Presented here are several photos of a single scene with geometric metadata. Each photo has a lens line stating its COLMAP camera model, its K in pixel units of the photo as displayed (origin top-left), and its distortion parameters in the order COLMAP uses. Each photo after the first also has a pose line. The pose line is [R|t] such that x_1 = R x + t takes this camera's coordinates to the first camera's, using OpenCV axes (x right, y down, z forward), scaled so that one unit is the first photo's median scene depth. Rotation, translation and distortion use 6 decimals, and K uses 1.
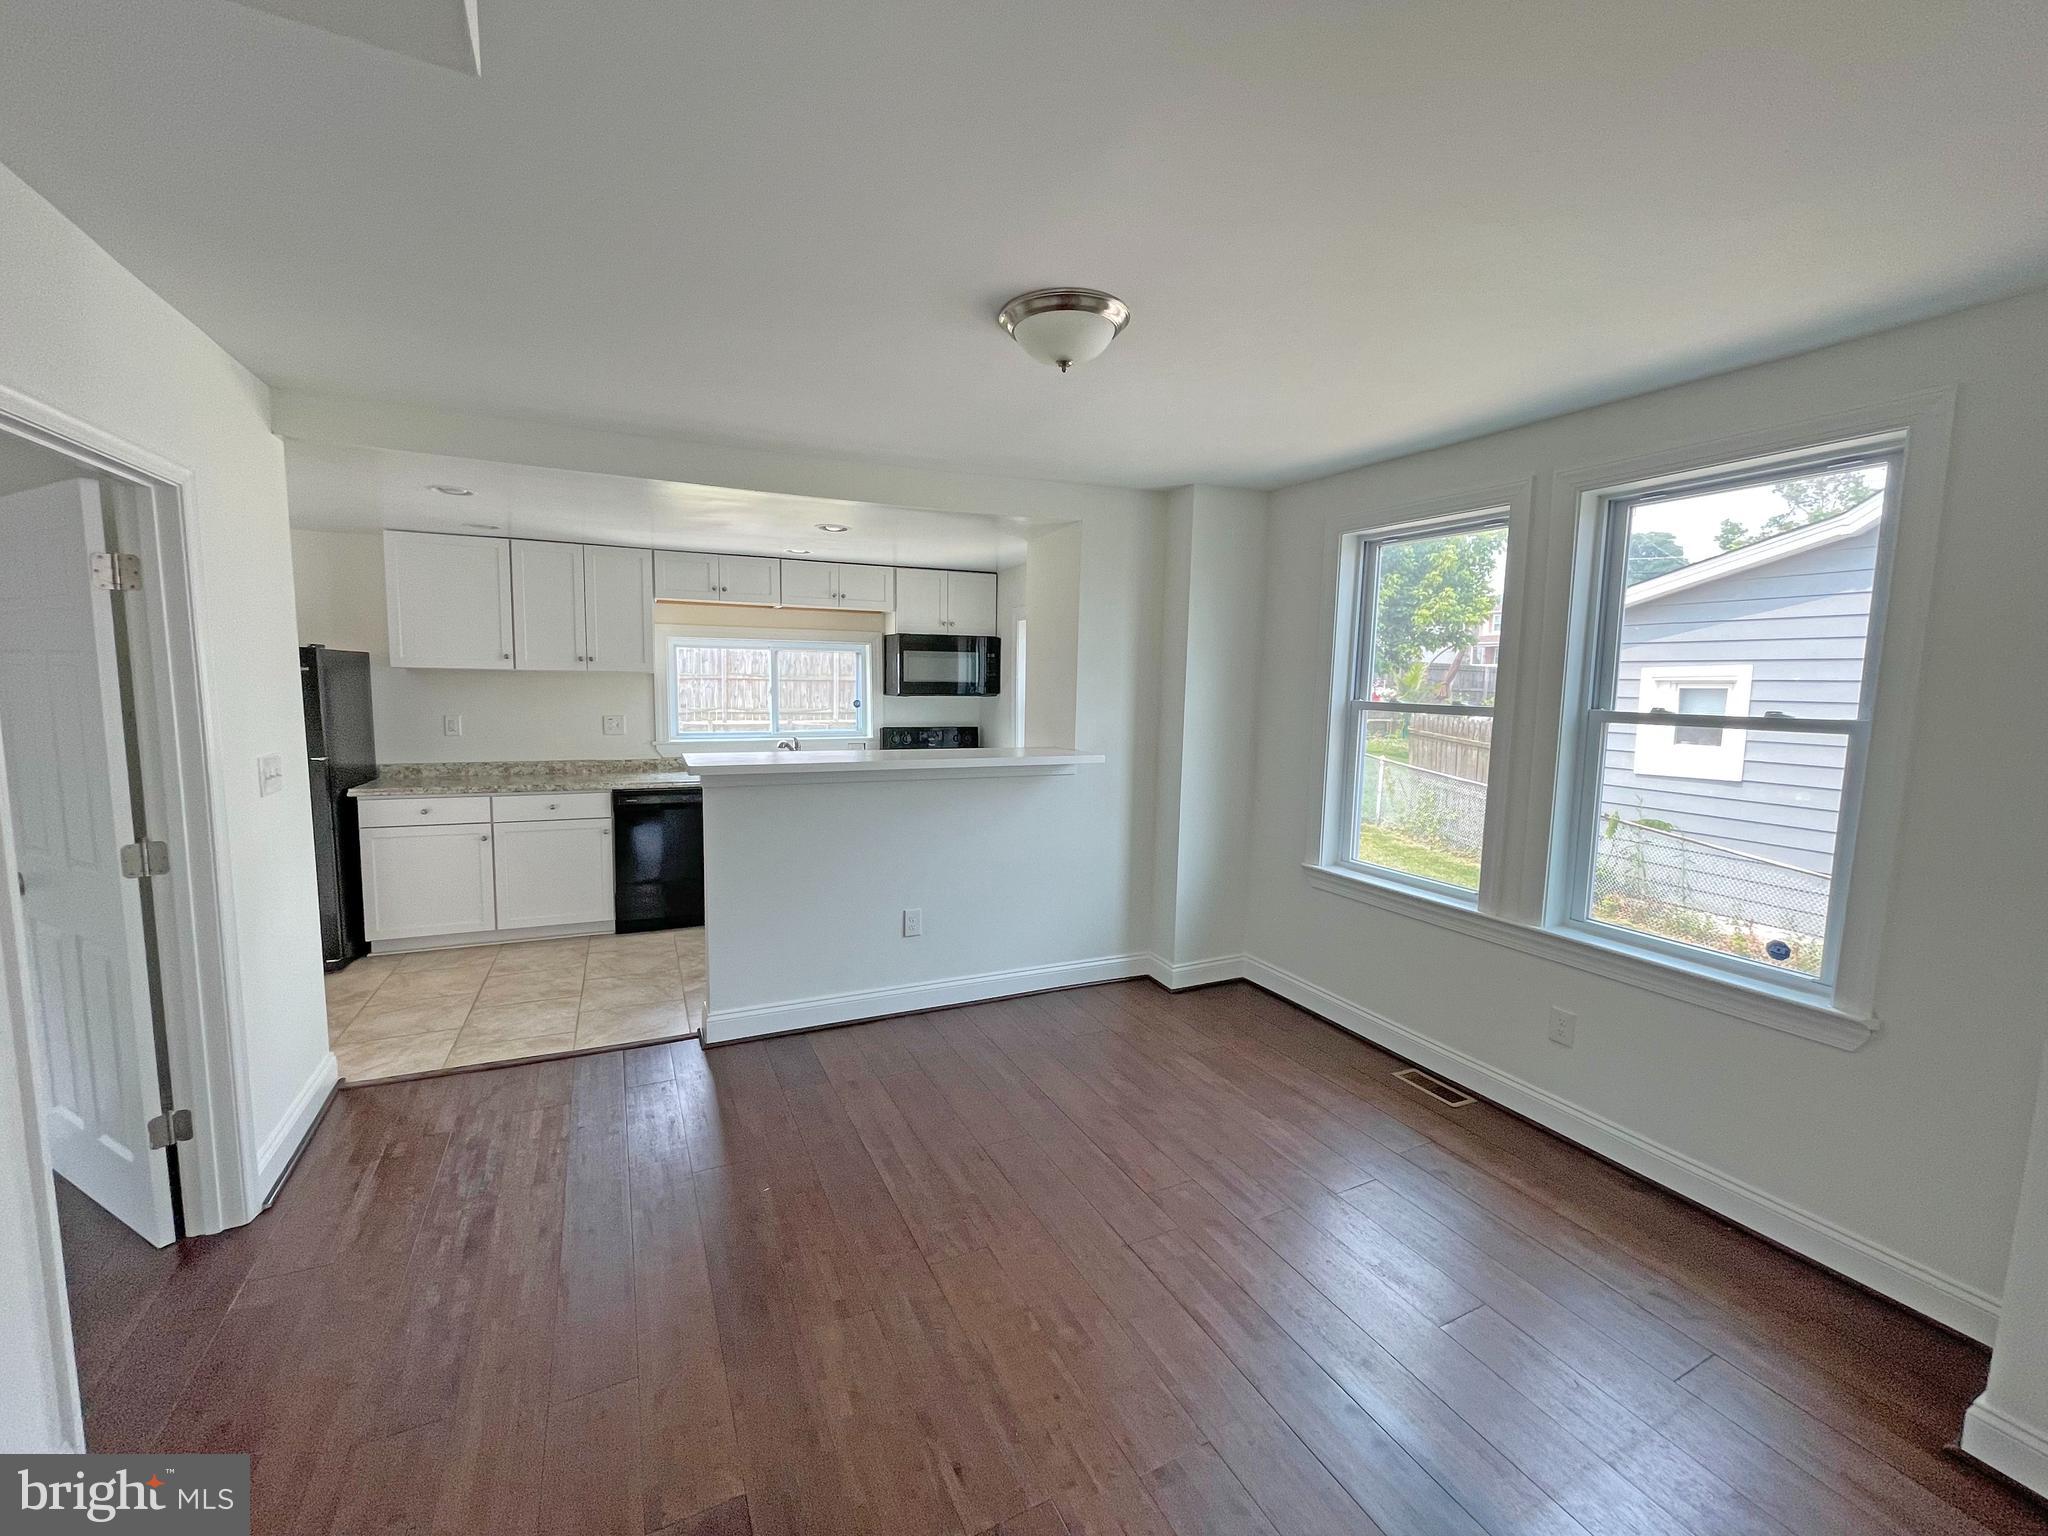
lens RADIAL K [[825.6, 0, 1013.7], [0, 825.6, 768.7], [0, 0, 1]] dist [-0.004118, 0.001793]
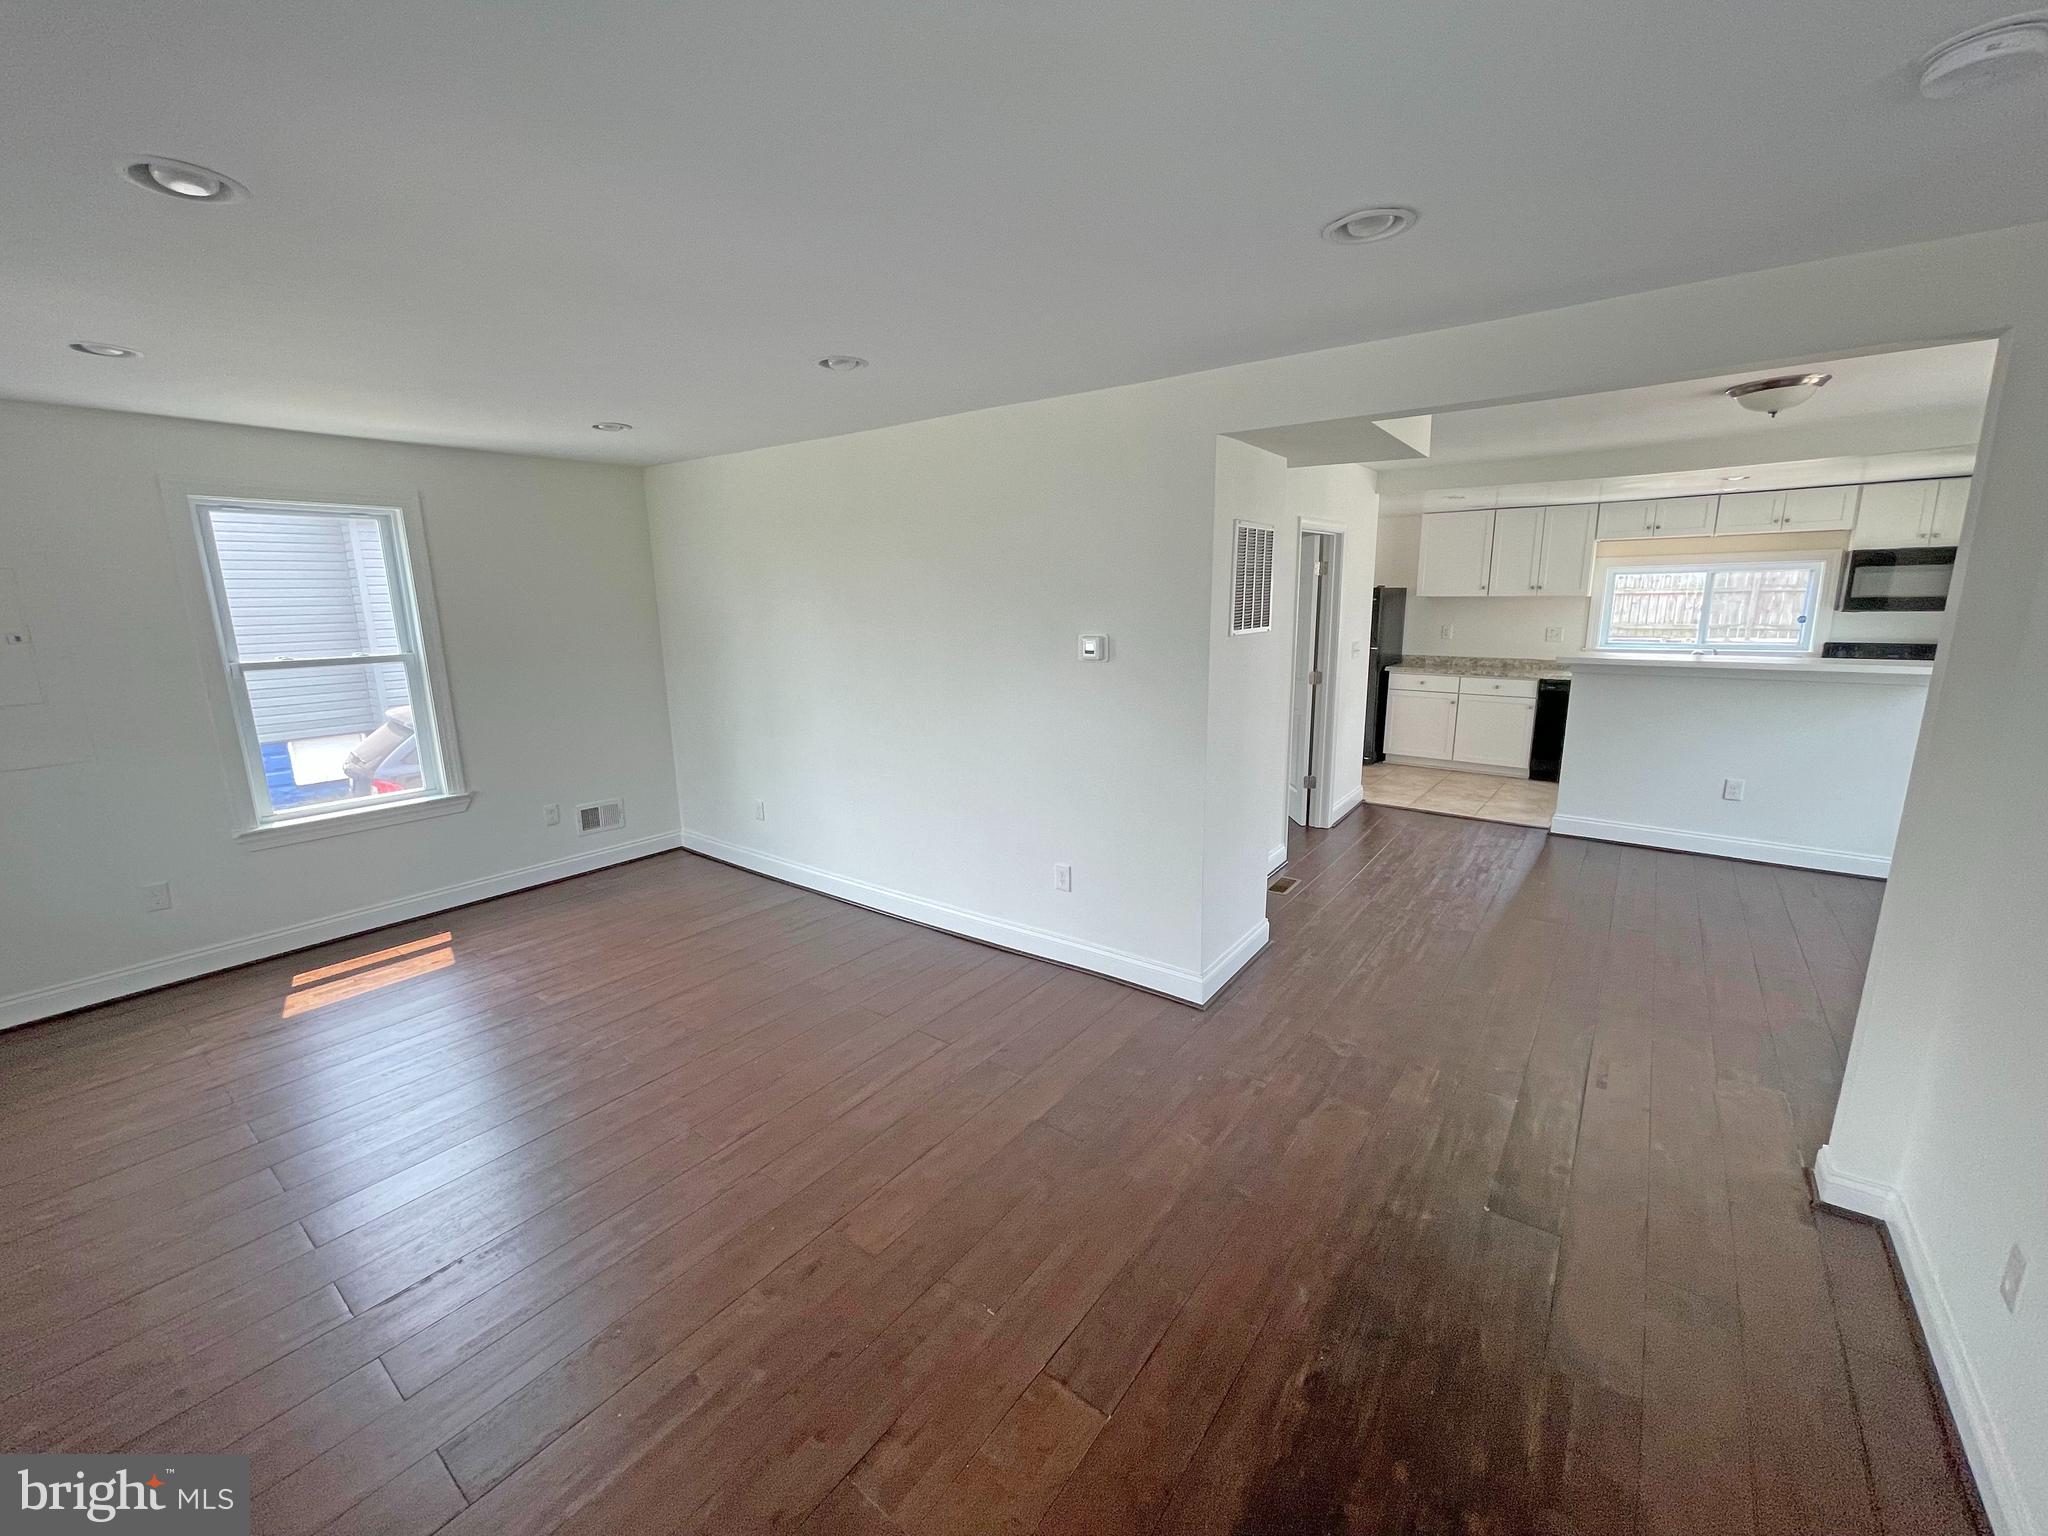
lens RADIAL K [[825.6, 0, 1022.7], [0, 825.6, 760.5], [0, 0, 1]] dist [-0.004118, 0.001793]
pose [[0.450166, 0.152381, -0.879847, 0.394666], [-0.071161, 0.988320, 0.134758, 0.036278], [0.890105, 0.001947, 0.455752, -0.460531]]
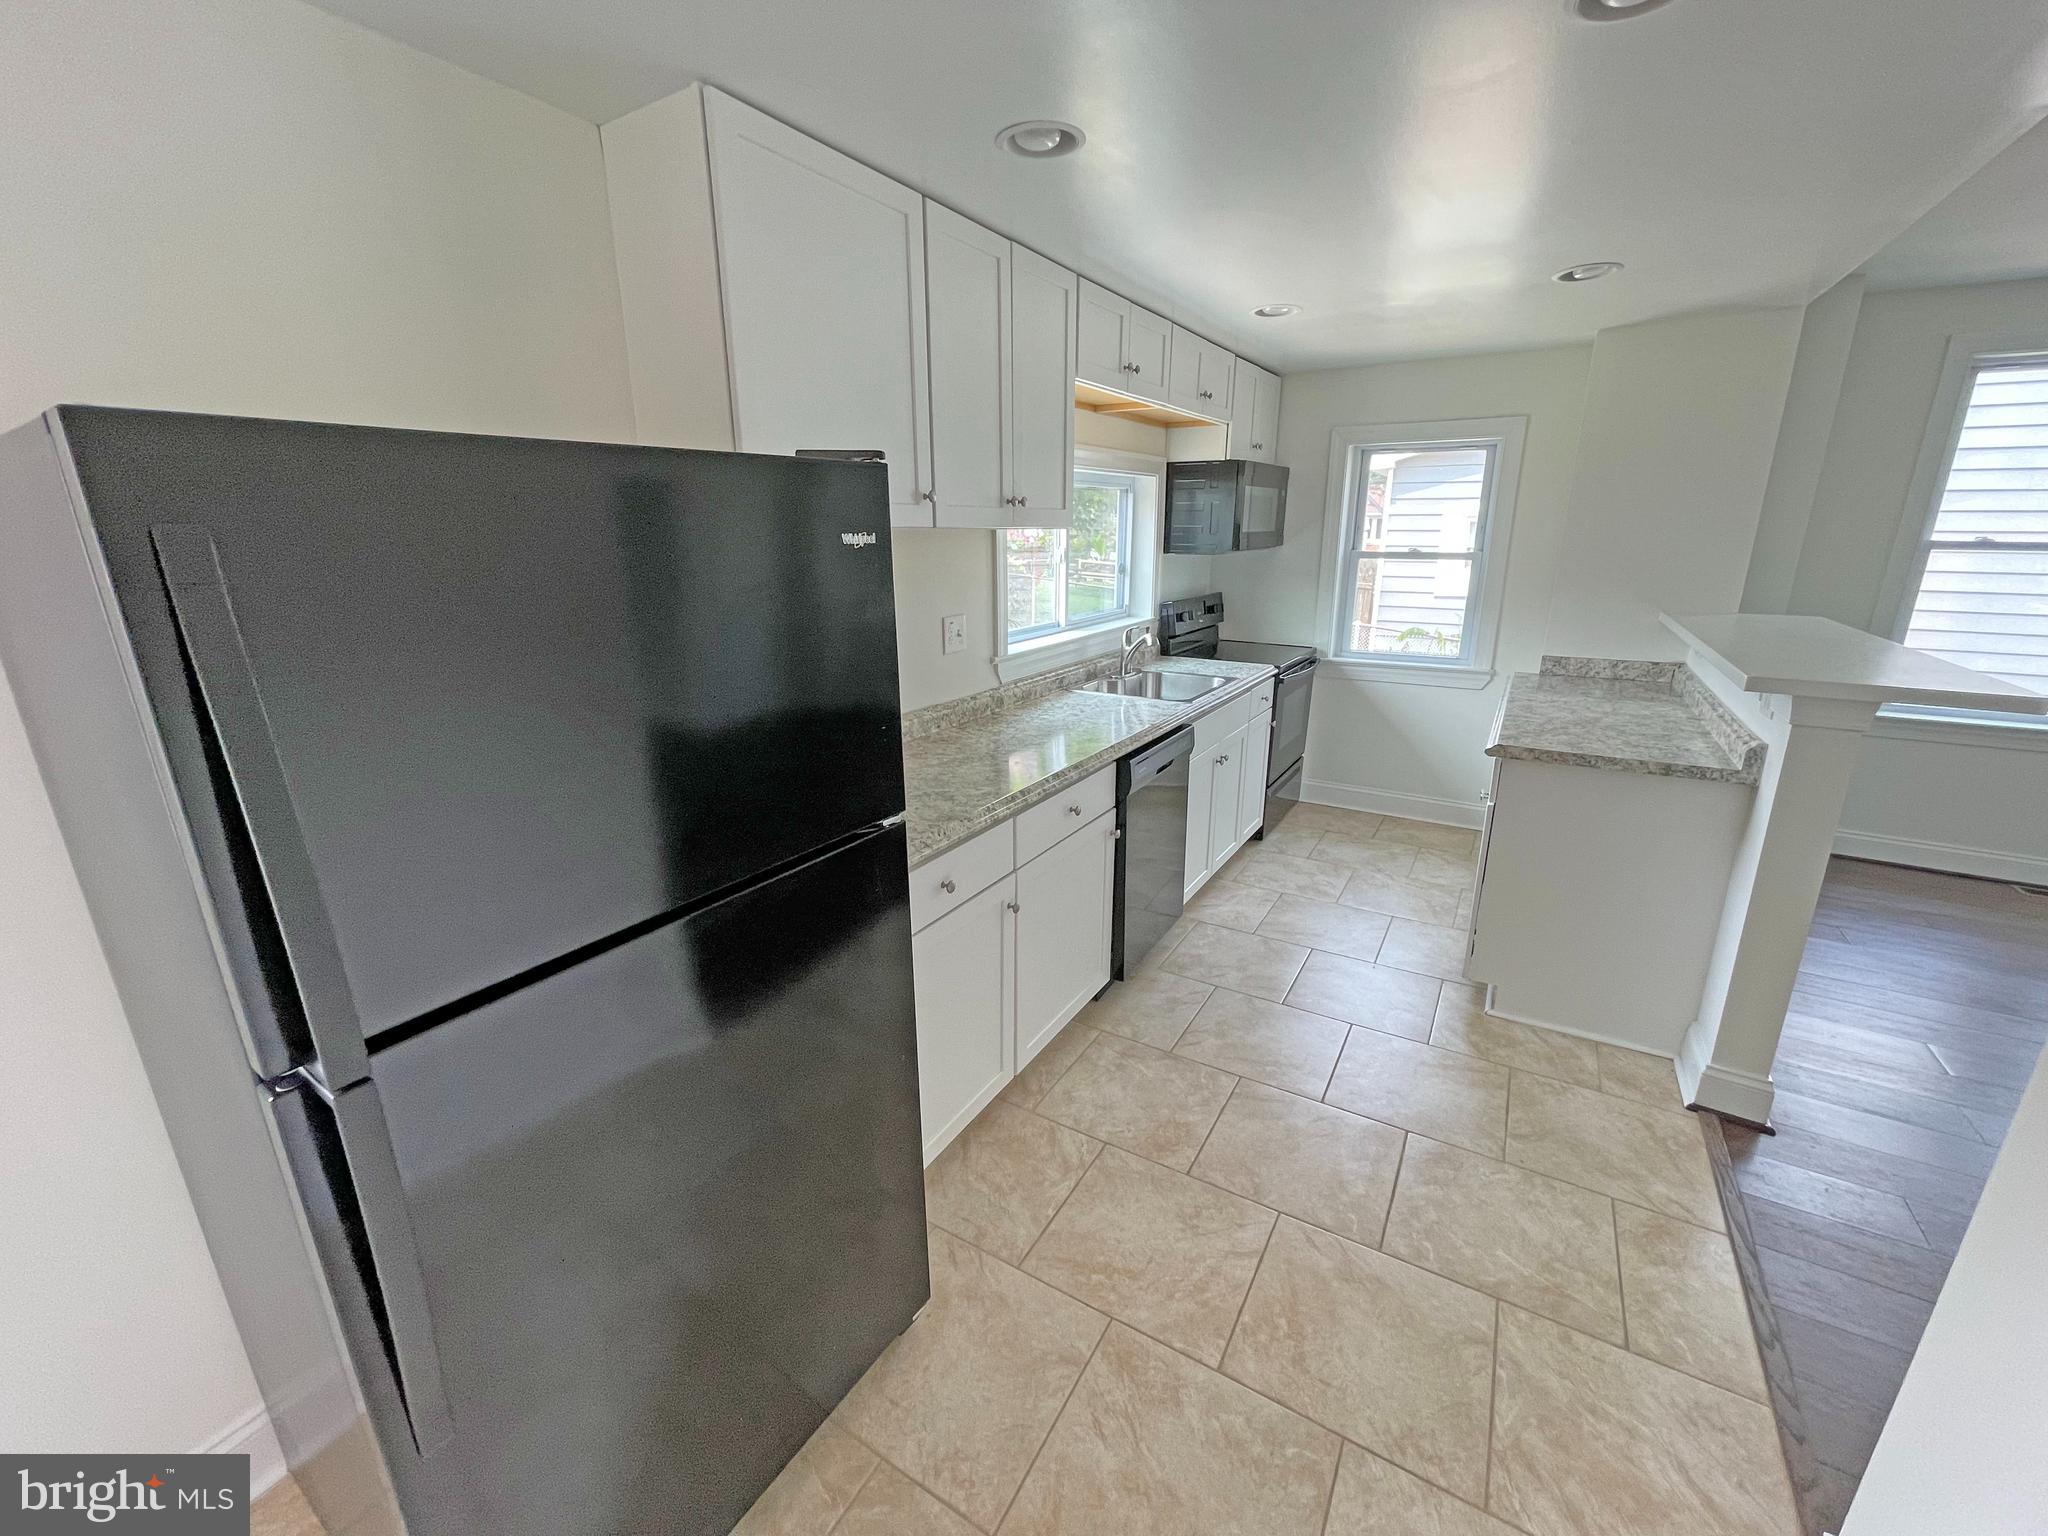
lens RADIAL K [[825.6, 0, 1032.1], [0, 825.6, 766.0], [0, 0, 1]] dist [-0.004118, 0.001793]
pose [[0.829799, -0.178580, 0.528718, -0.799334], [0.080135, 0.975729, 0.203794, -0.079595], [-0.552279, -0.126739, 0.823969, 0.578827]]
